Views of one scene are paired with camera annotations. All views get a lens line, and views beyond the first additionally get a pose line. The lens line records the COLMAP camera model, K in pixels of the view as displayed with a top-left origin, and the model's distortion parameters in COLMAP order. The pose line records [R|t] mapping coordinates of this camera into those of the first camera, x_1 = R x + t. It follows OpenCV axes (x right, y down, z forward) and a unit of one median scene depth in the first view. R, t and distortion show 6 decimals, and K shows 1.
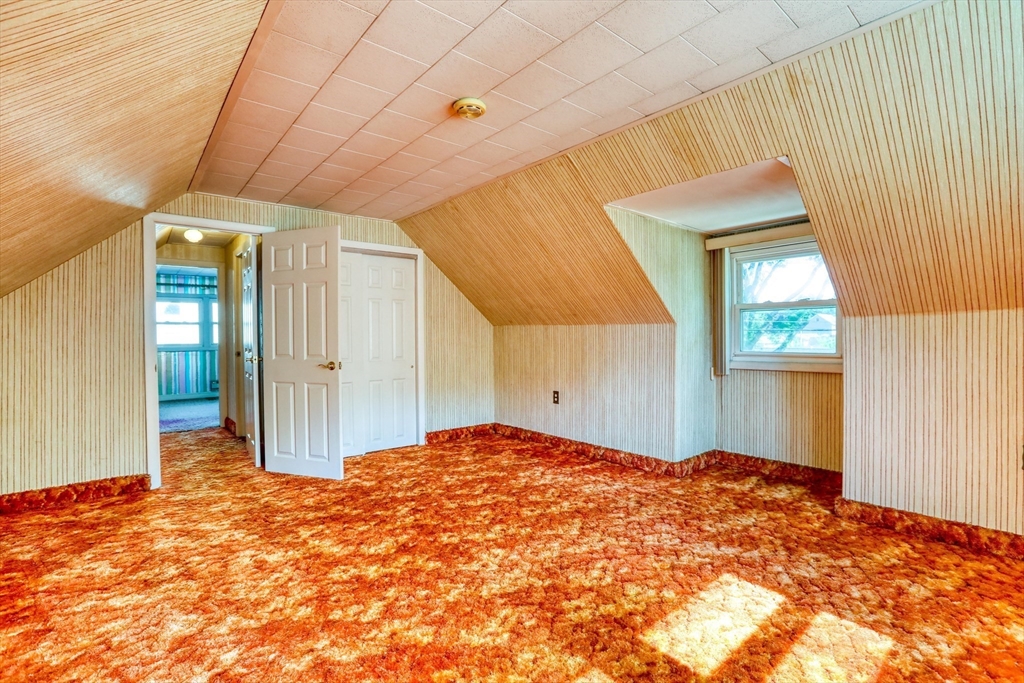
lens RADIAL K [[471.5, 0, 512.0], [0, 471.5, 341.5], [0, 0, 1]] dist [-0.060381, 0.018900]
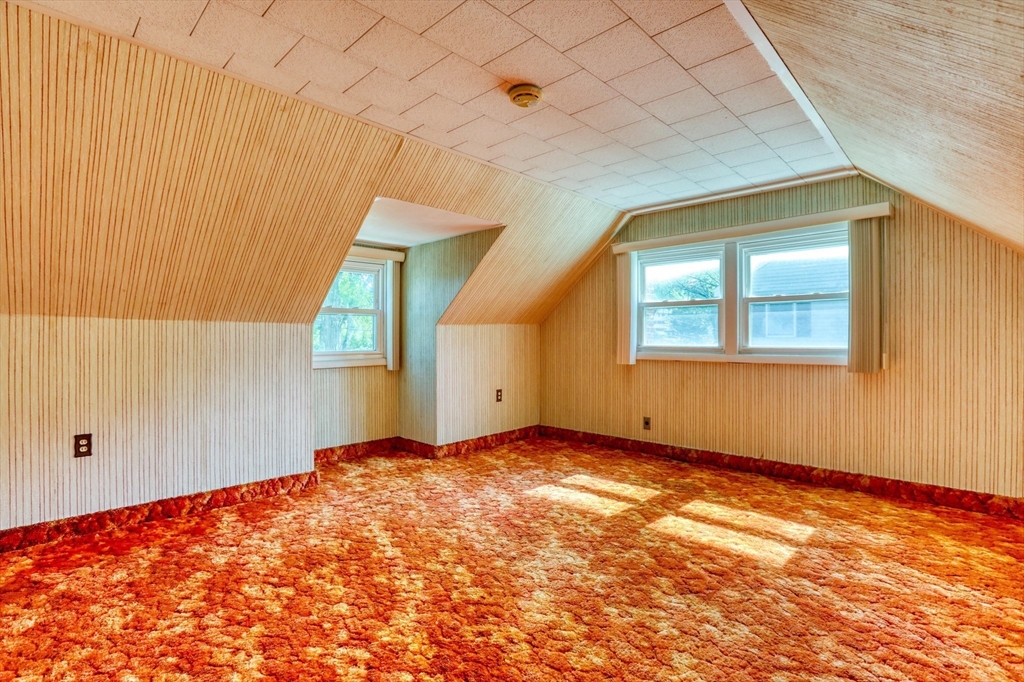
lens RADIAL K [[471.5, 0, 512.0], [0, 471.5, 341.0], [0, 0, 1]] dist [-0.060381, 0.018900]
pose [[-0.094405, -0.004014, 0.995526, -0.696082], [0.013310, 0.999897, 0.005294, -0.003914], [-0.995445, 0.013751, -0.094342, 0.760092]]
